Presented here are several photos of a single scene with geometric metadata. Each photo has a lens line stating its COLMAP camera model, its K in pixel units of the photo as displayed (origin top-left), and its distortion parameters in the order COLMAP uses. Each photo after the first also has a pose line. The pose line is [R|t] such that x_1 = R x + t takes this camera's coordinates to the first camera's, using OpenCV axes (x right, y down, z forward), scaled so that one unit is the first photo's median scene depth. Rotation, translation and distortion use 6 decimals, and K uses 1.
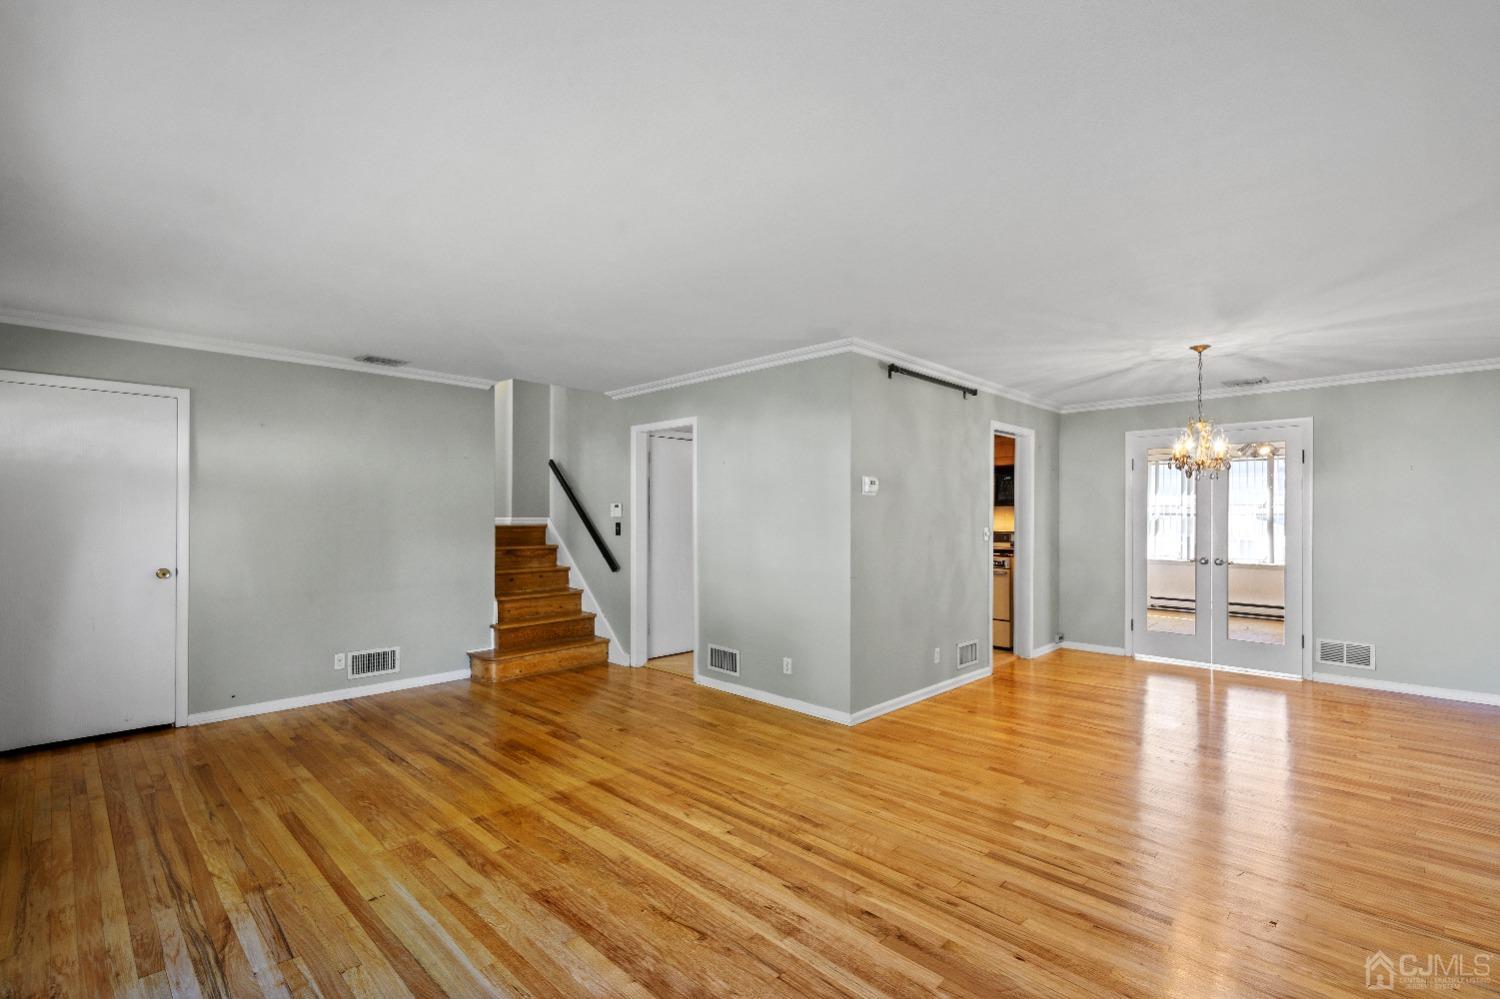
lens RADIAL K [[675.2, 0, 740.3], [0, 675.2, 498.7], [0, 0, 1]] dist [0.010940, -0.000850]
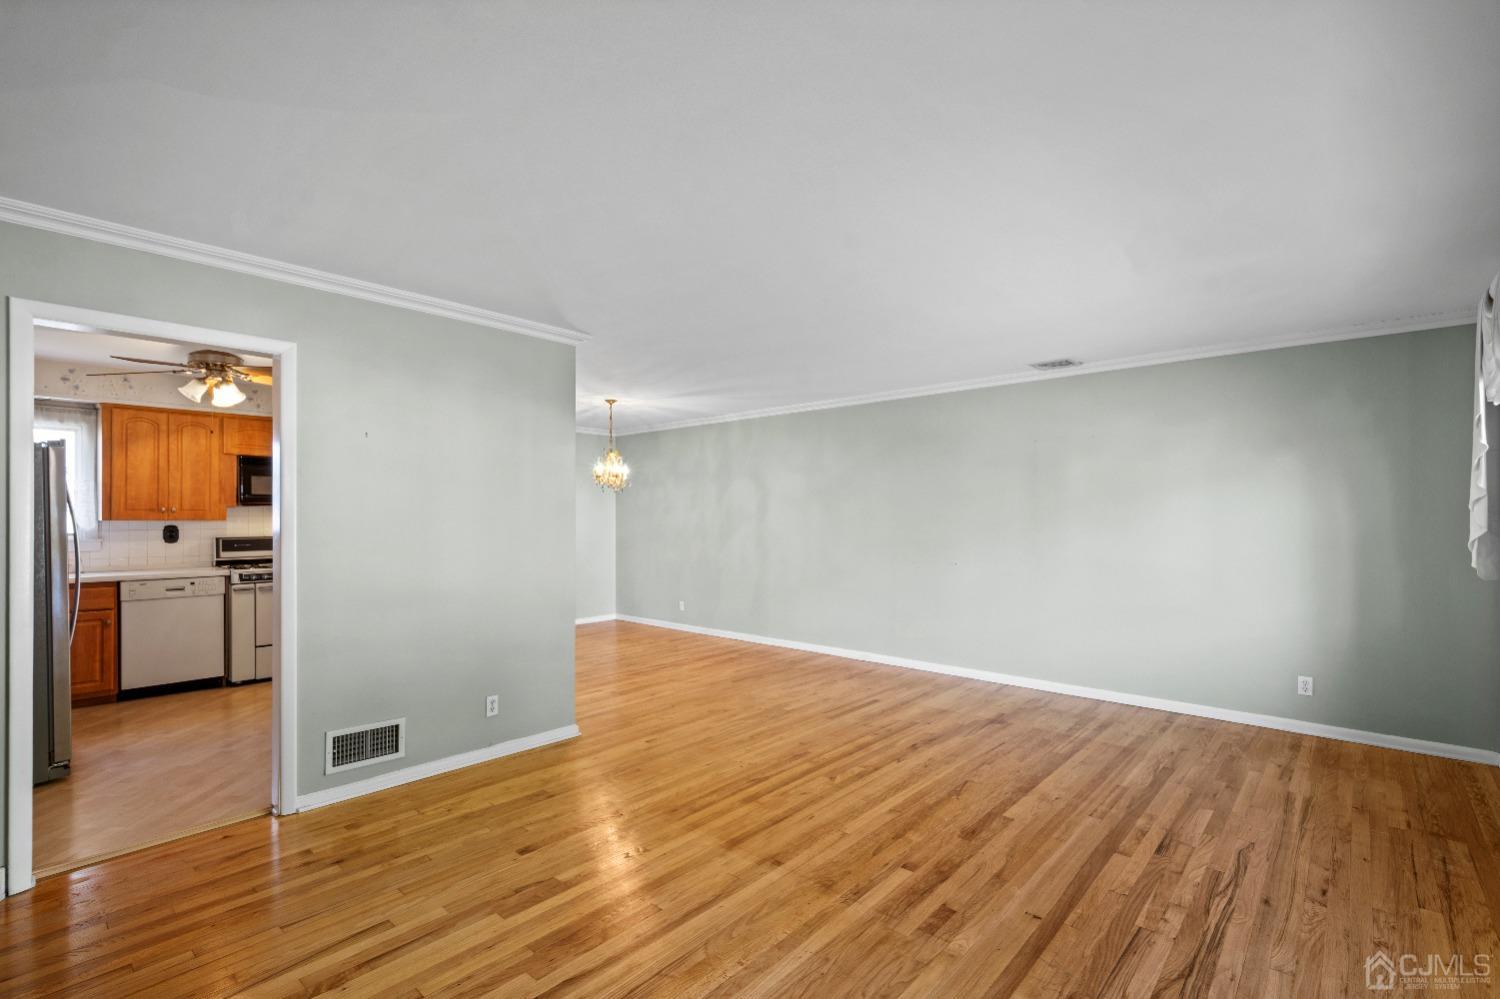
lens RADIAL K [[675.2, 0, 747.1], [0, 675.2, 523.5], [0, 0, 1]] dist [0.010940, -0.000850]
pose [[-0.046966, -0.011474, 0.998831, -1.061093], [-0.025672, 0.999618, 0.010276, 0.020179], [-0.998567, -0.025160, -0.047242, 1.054416]]
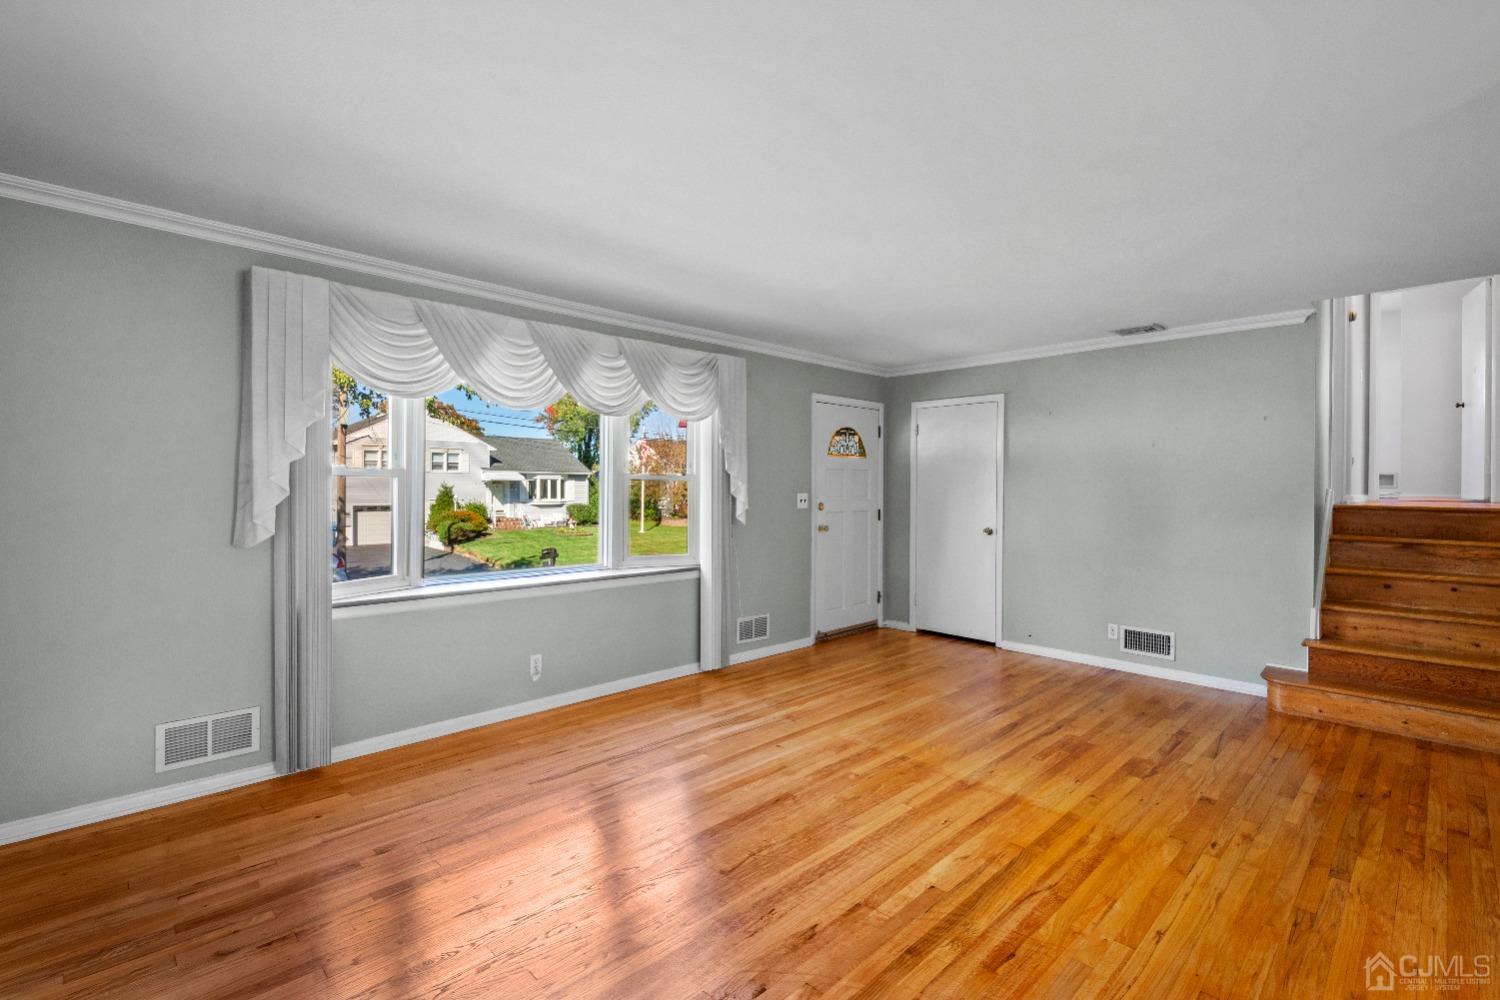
lens RADIAL K [[675.2, 0, 750.3], [0, 675.2, 499.0], [0, 0, 1]] dist [0.010940, -0.000850]
pose [[-0.016311, 0.016100, -0.999737, 0.674229], [0.018446, 0.999705, 0.015799, 0.014996], [0.999697, -0.018183, -0.016603, 0.697042]]
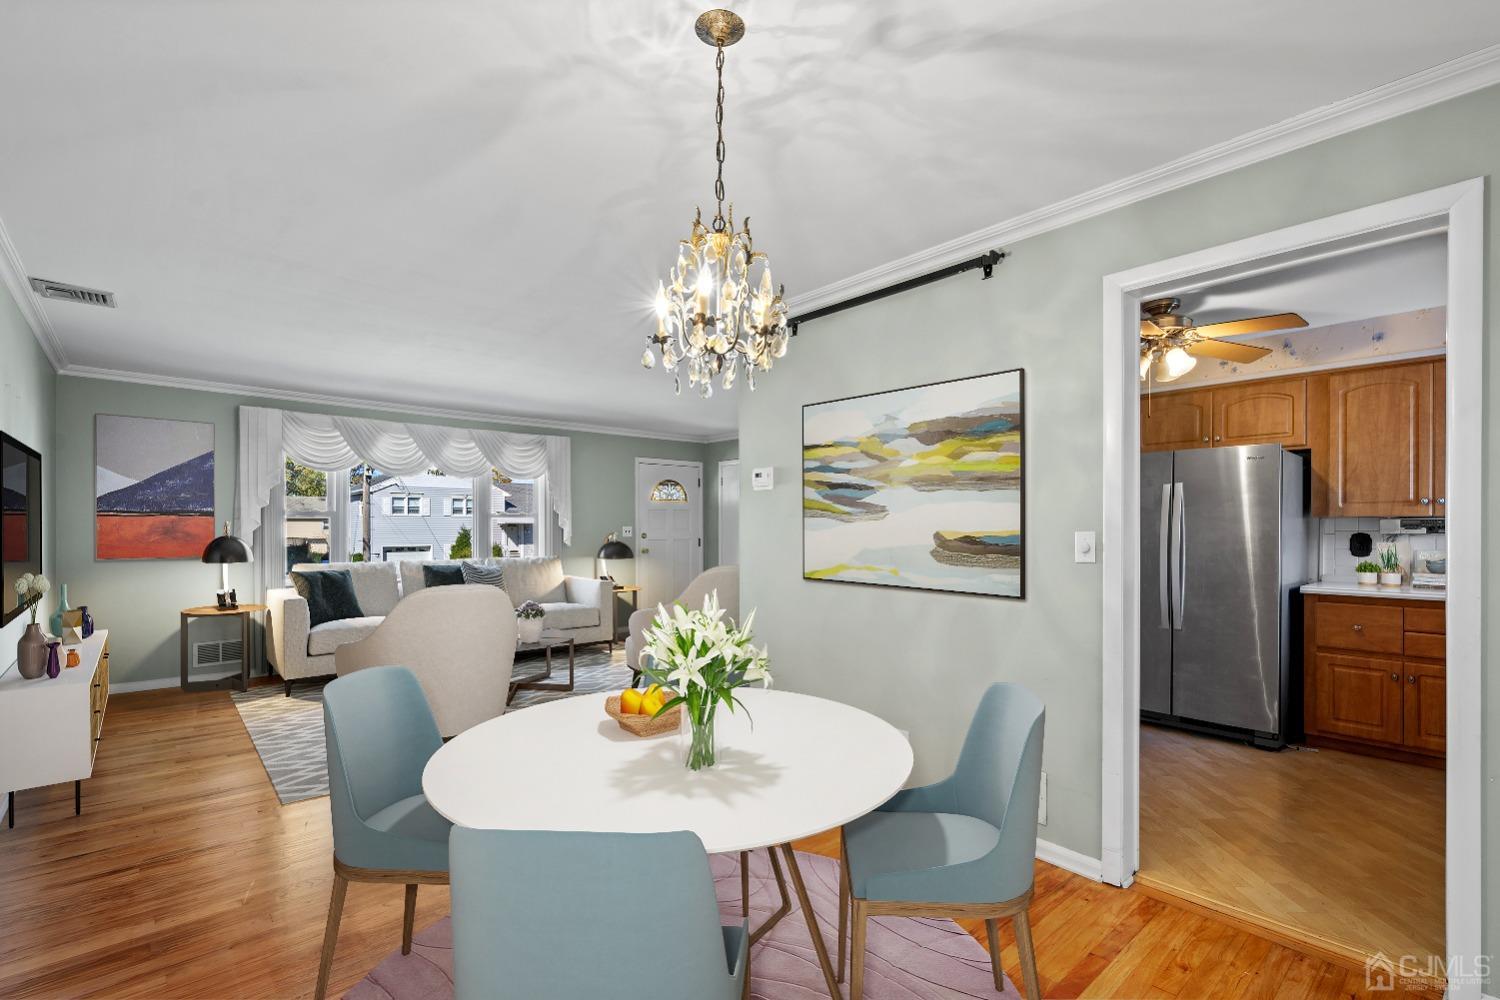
lens RADIAL K [[675.2, 0, 741.0], [0, 675.2, 540.0], [0, 0, 1]] dist [0.010940, -0.000850]
pose [[-0.074914, 0.014310, -0.997087, 1.397855], [0.025207, 0.999605, 0.012453, 0.059092], [0.996871, -0.024201, -0.075245, 1.405933]]
